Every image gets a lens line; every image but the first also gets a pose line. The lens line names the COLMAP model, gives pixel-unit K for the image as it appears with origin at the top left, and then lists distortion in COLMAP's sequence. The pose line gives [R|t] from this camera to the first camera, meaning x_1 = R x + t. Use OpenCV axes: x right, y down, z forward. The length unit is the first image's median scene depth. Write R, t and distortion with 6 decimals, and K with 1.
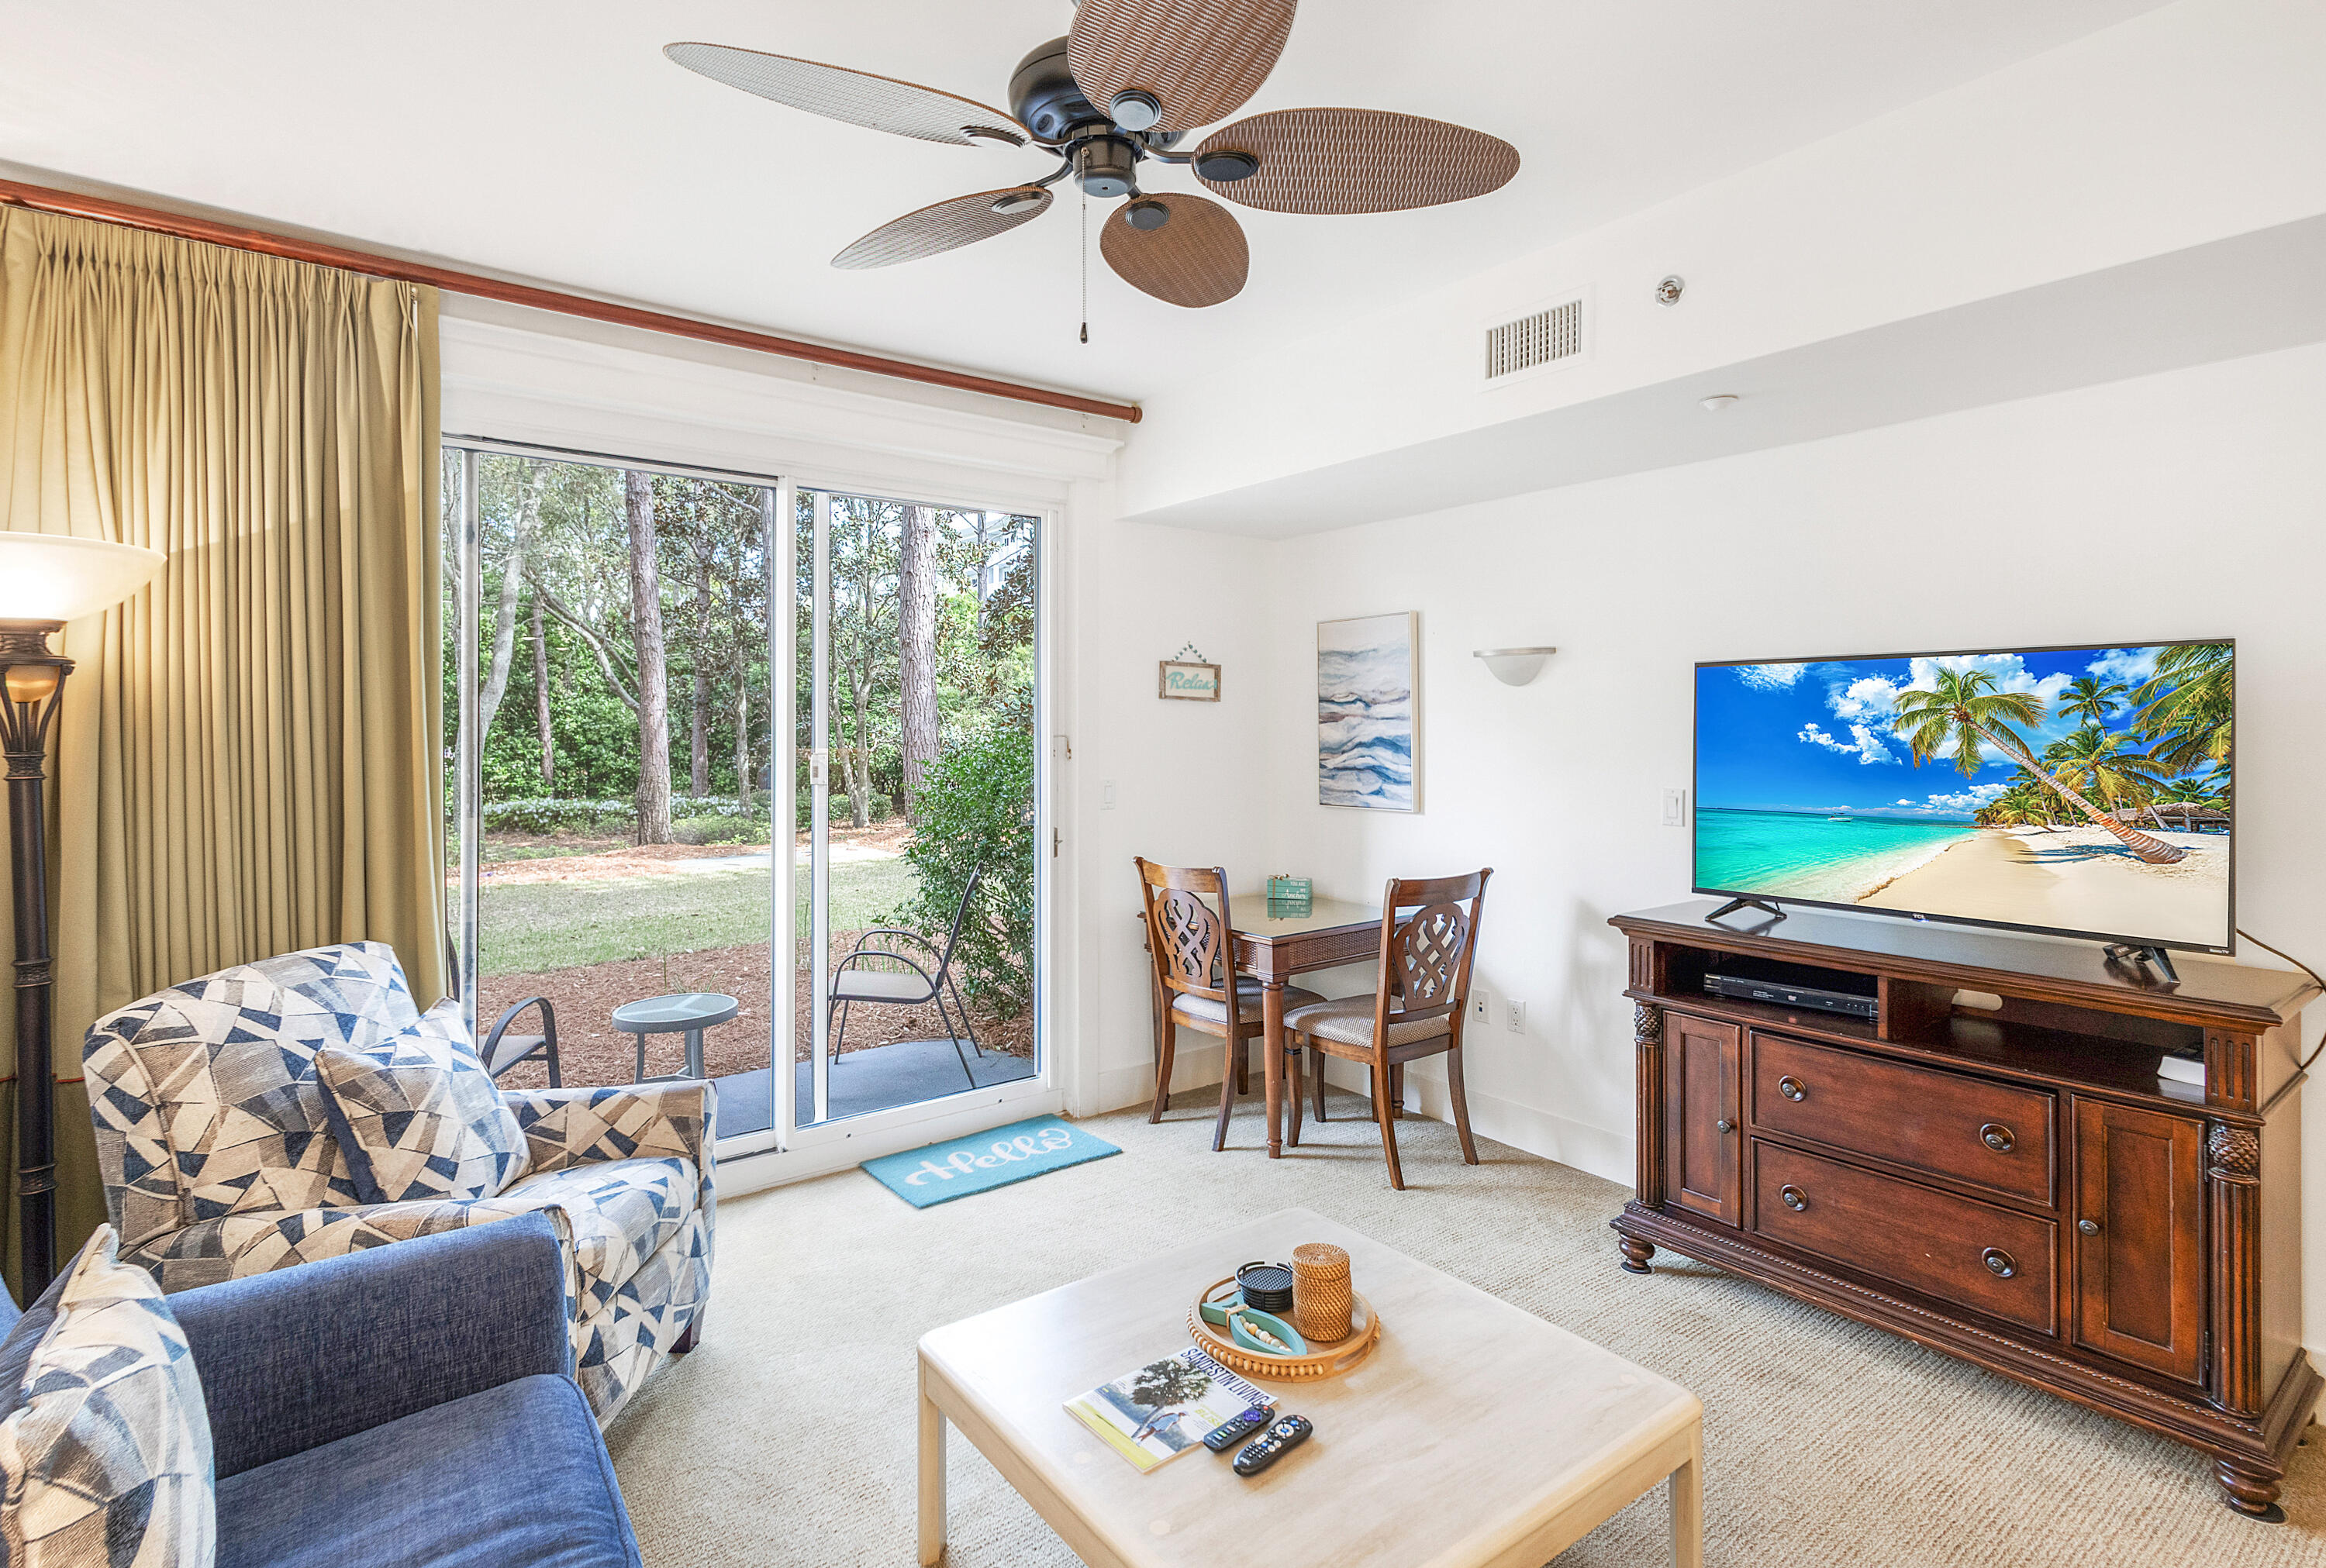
lens RADIAL K [[1140.9, 0, 1173.2], [0, 1140.9, 722.2], [0, 0, 1]] dist [0.027311, -0.016195]
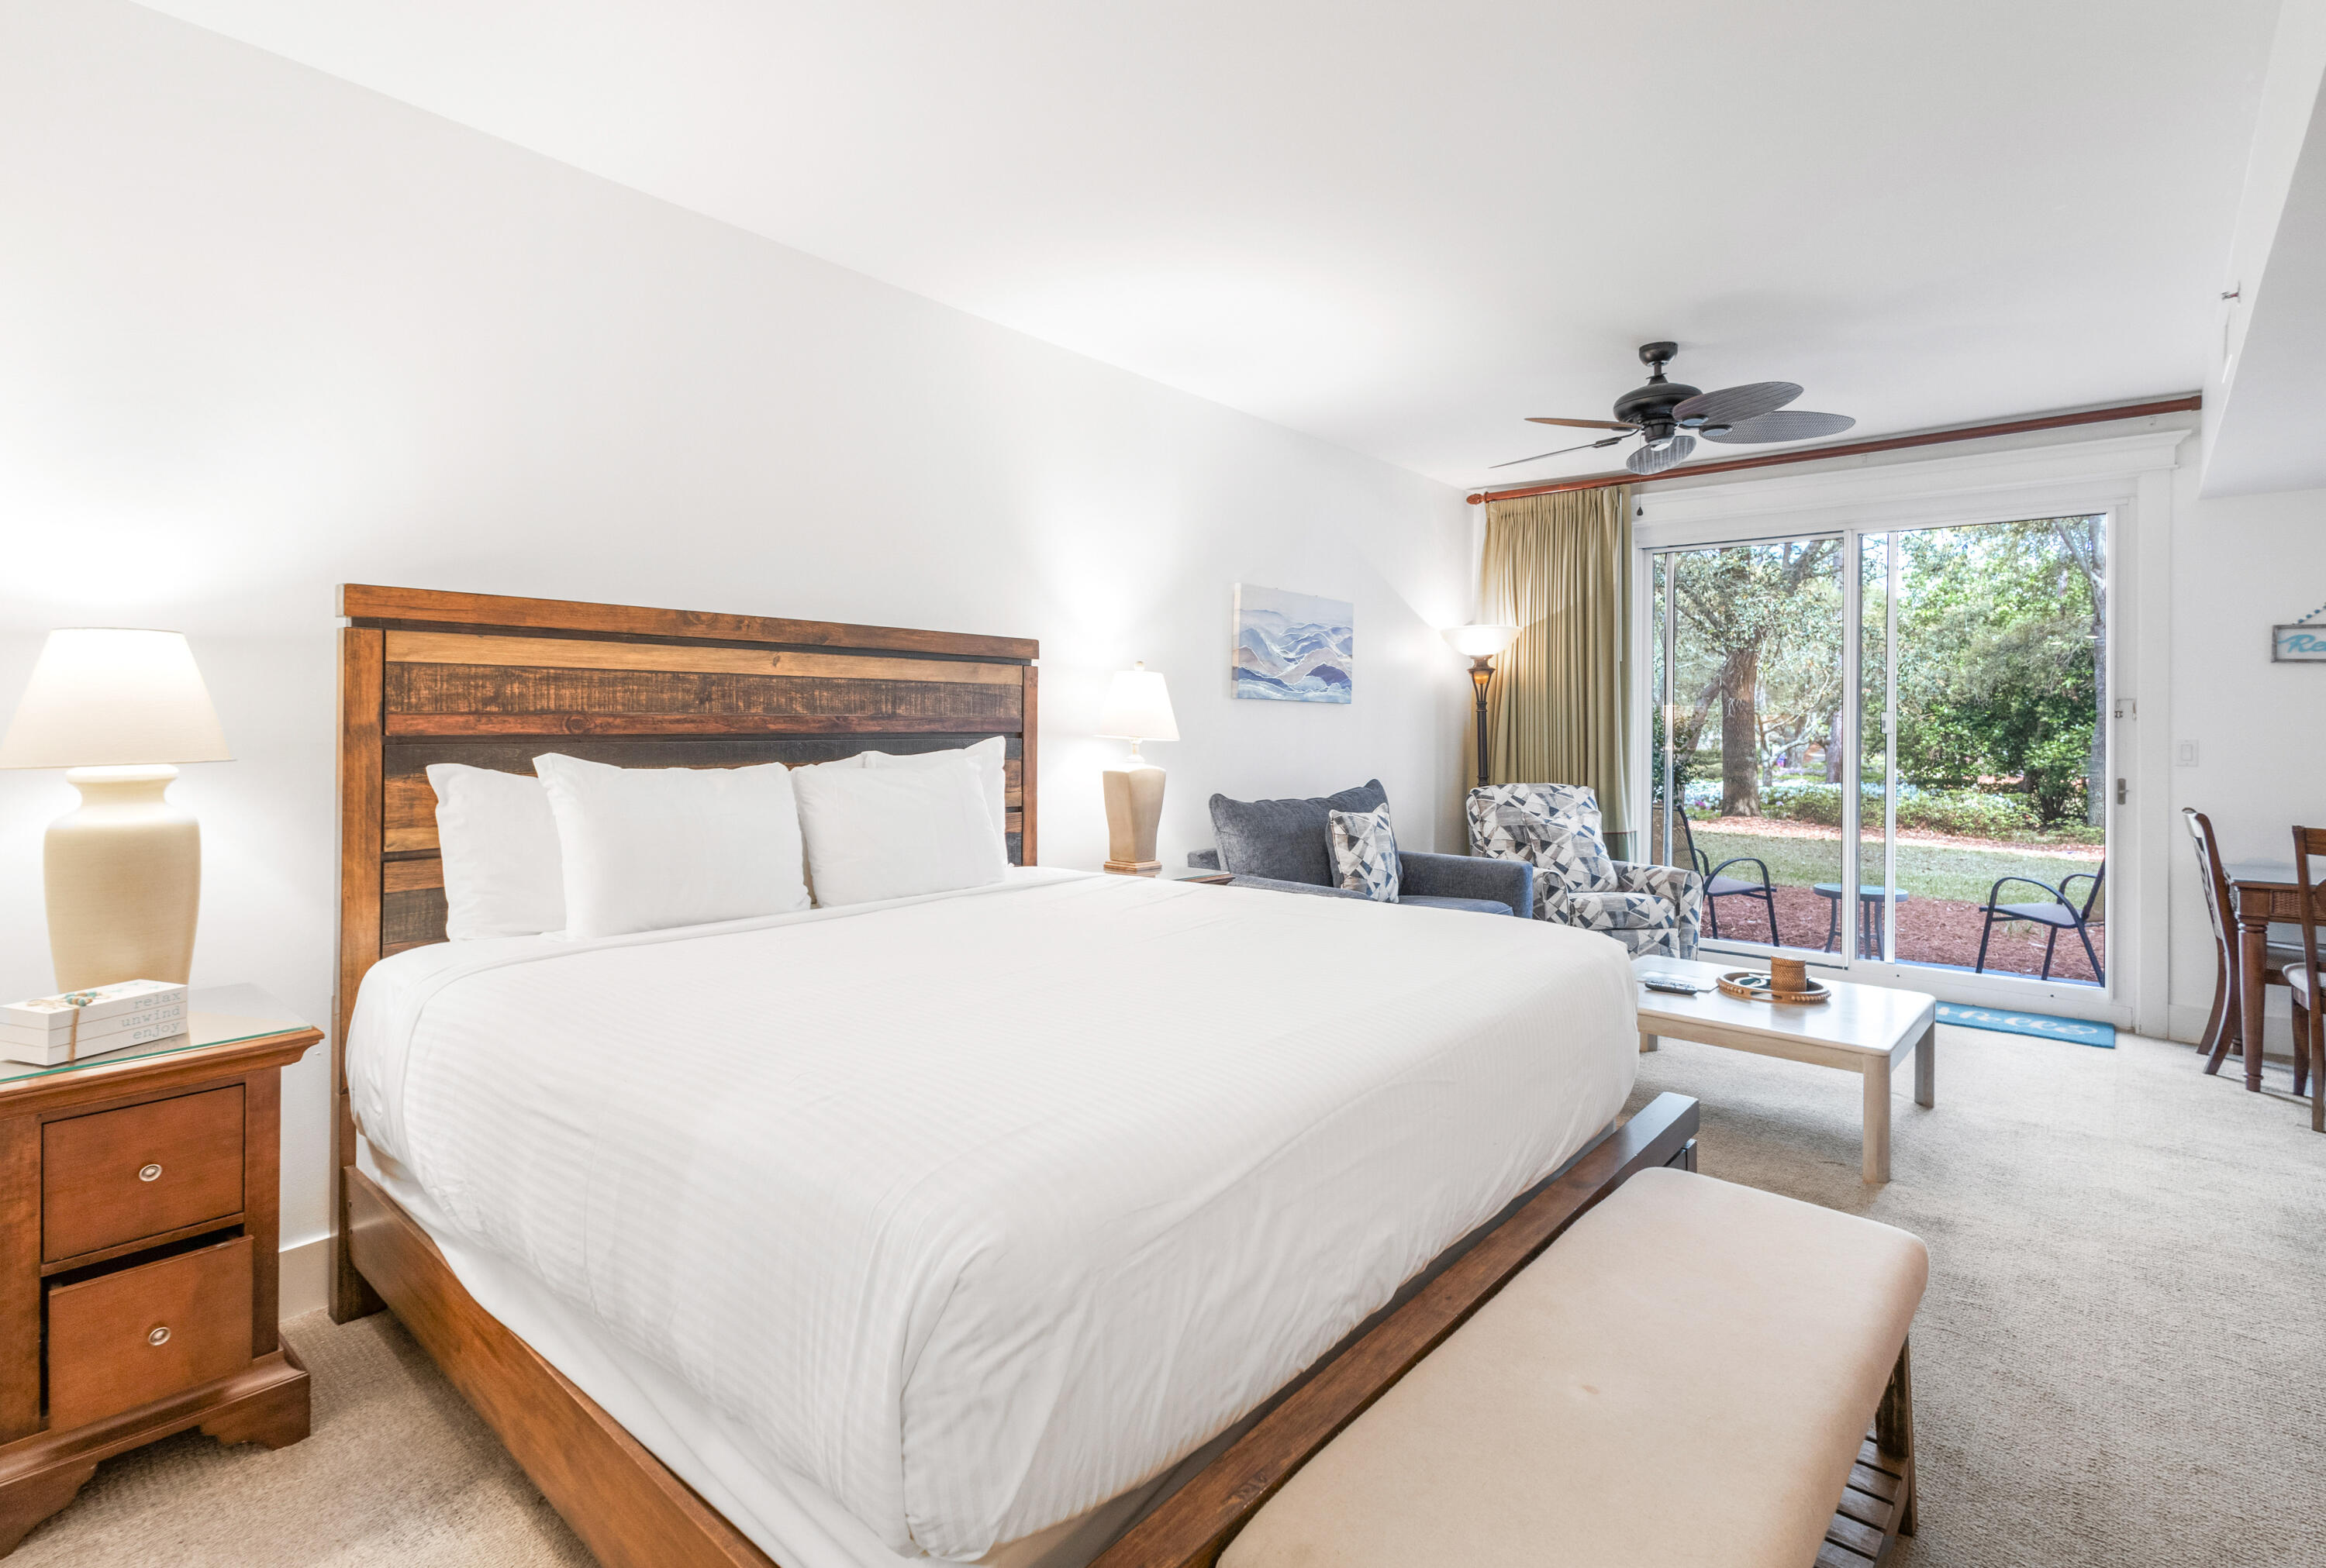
lens RADIAL K [[1111.5, 0, 1124.4], [0, 1111.5, 719.5], [0, 0, 1]] dist [0.001535, 0.000389]
pose [[0.182151, 0.002171, -0.983268, 1.316189], [-0.007565, 0.999971, 0.000807, 0.063670], [0.983242, 0.007292, 0.182162, -0.303937]]
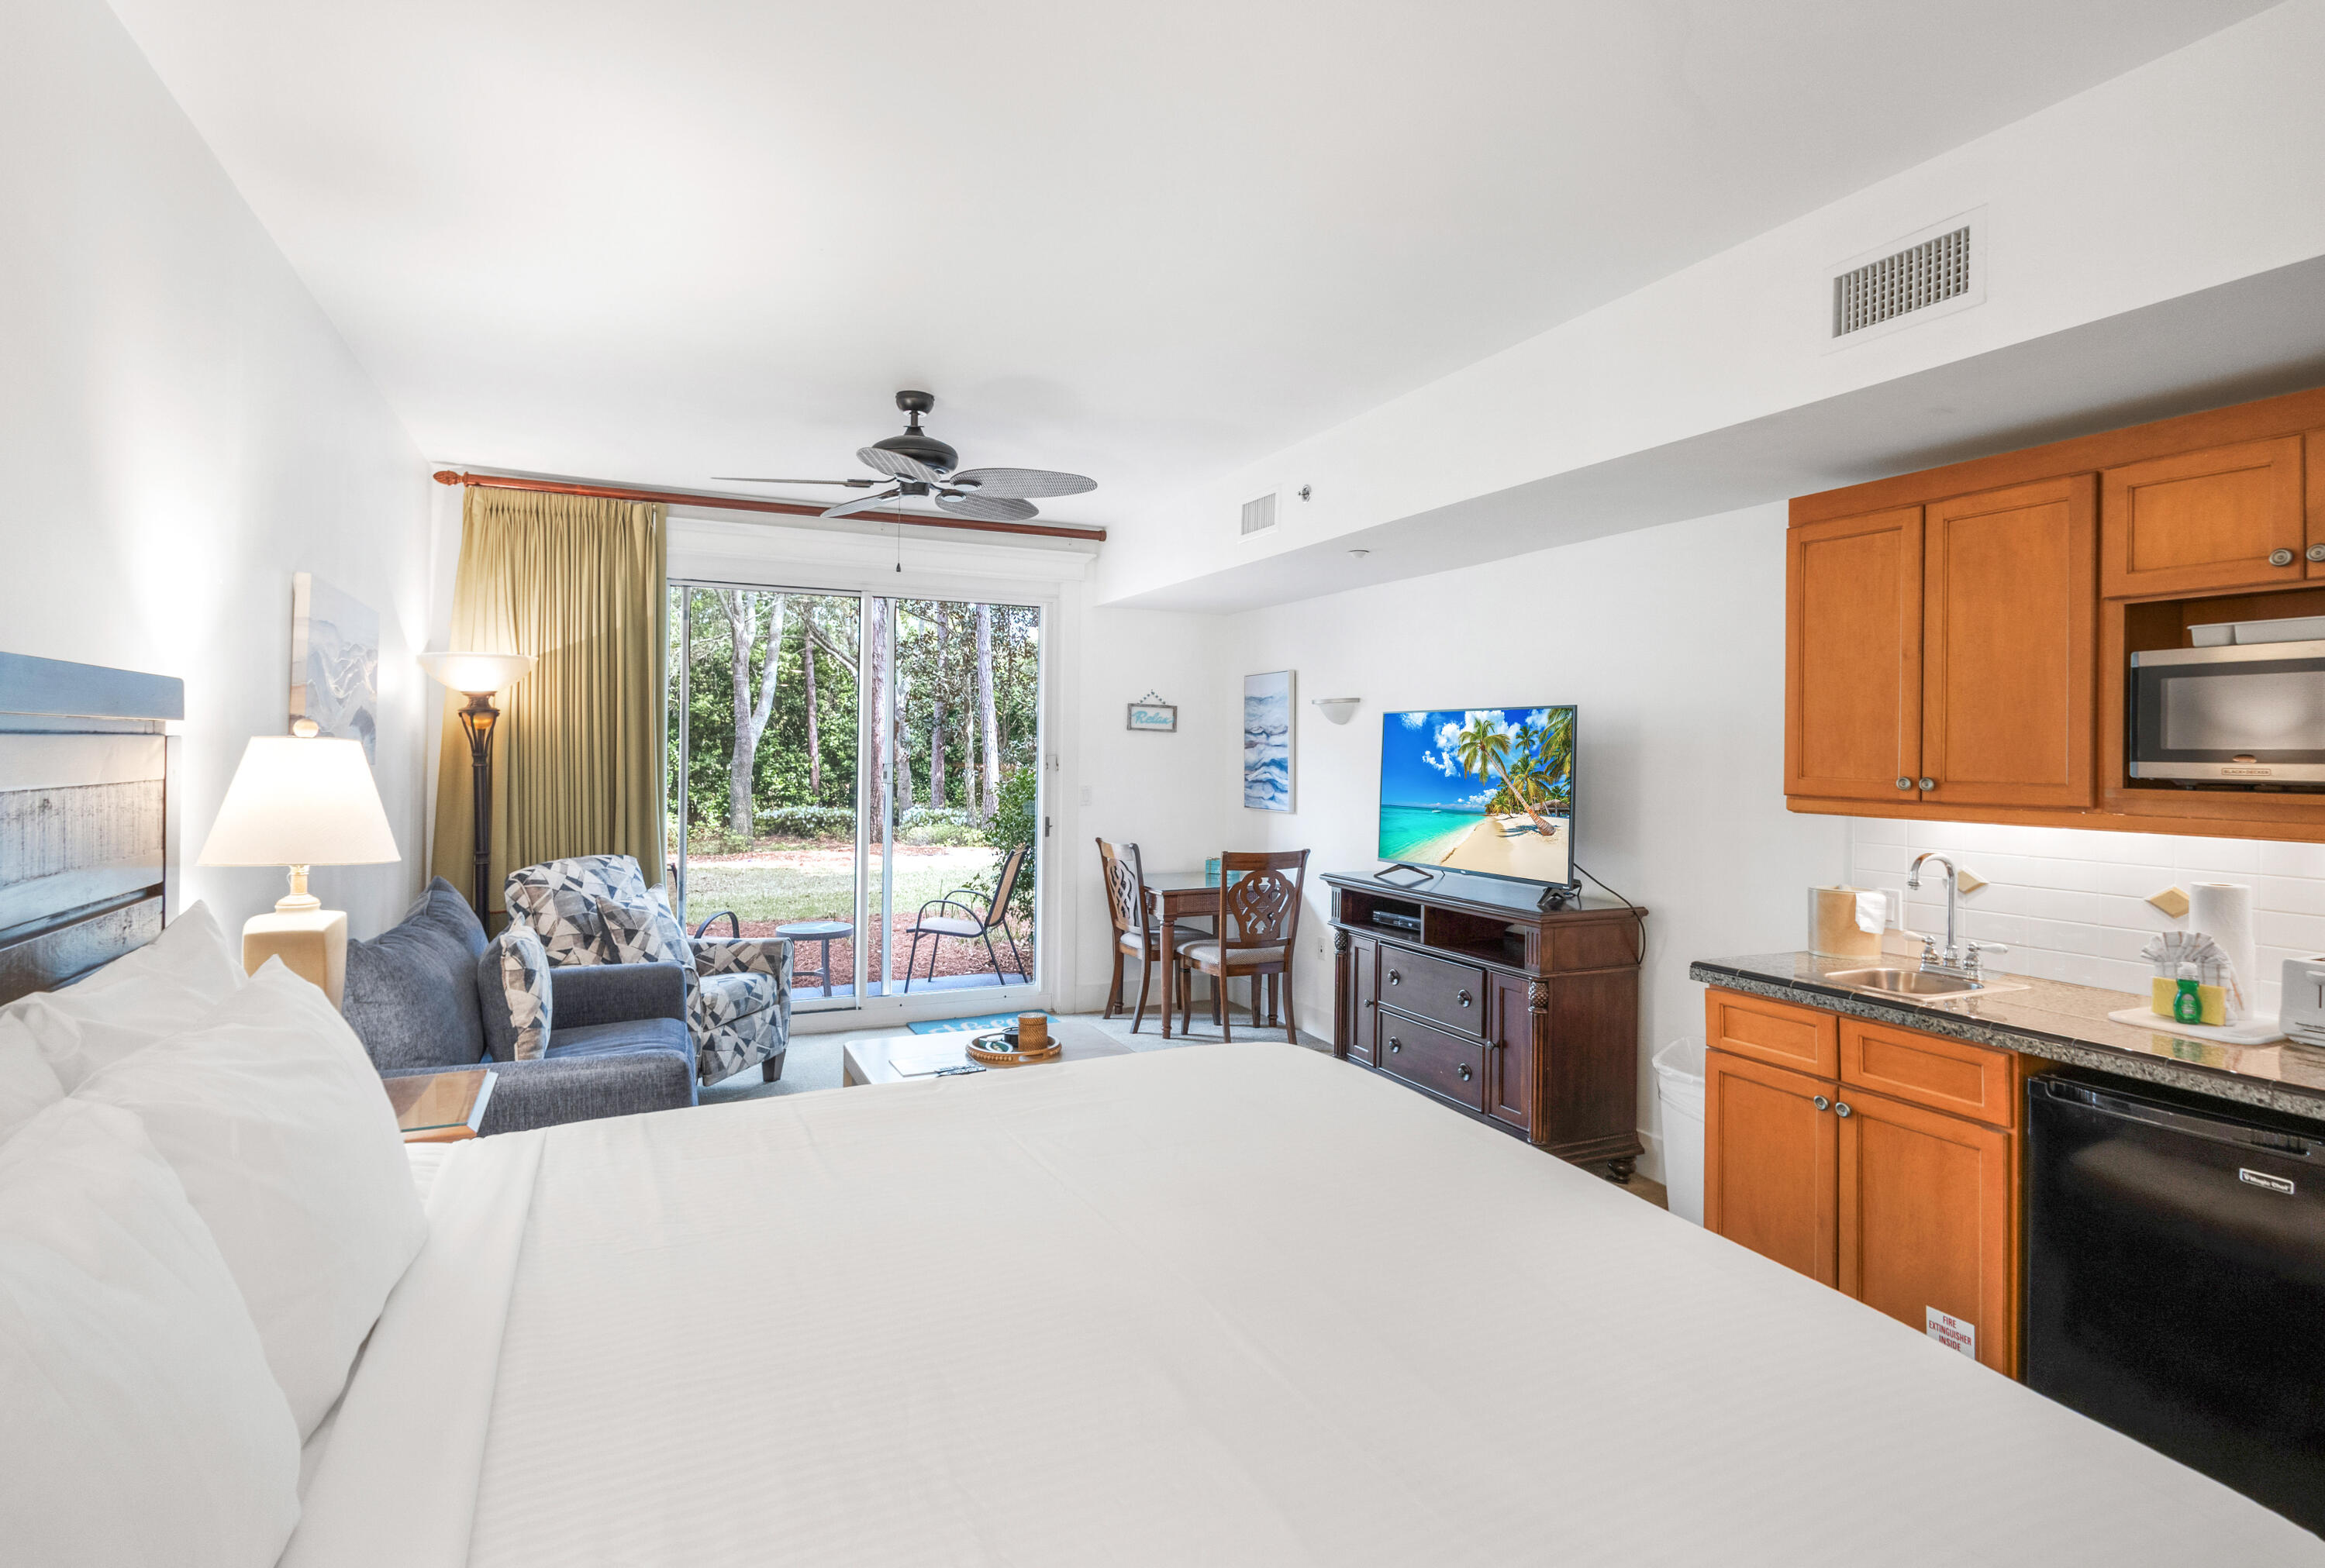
lens RADIAL K [[1169.9, 0, 1162.8], [0, 1169.9, 745.2], [0, 0, 1]] dist [-0.000118, 0.000049]
pose [[0.975355, 0.011522, -0.220342, 0.605630], [-0.011385, 0.999933, 0.001893, -0.006306], [0.220349, 0.000662, 0.975421, -0.708045]]
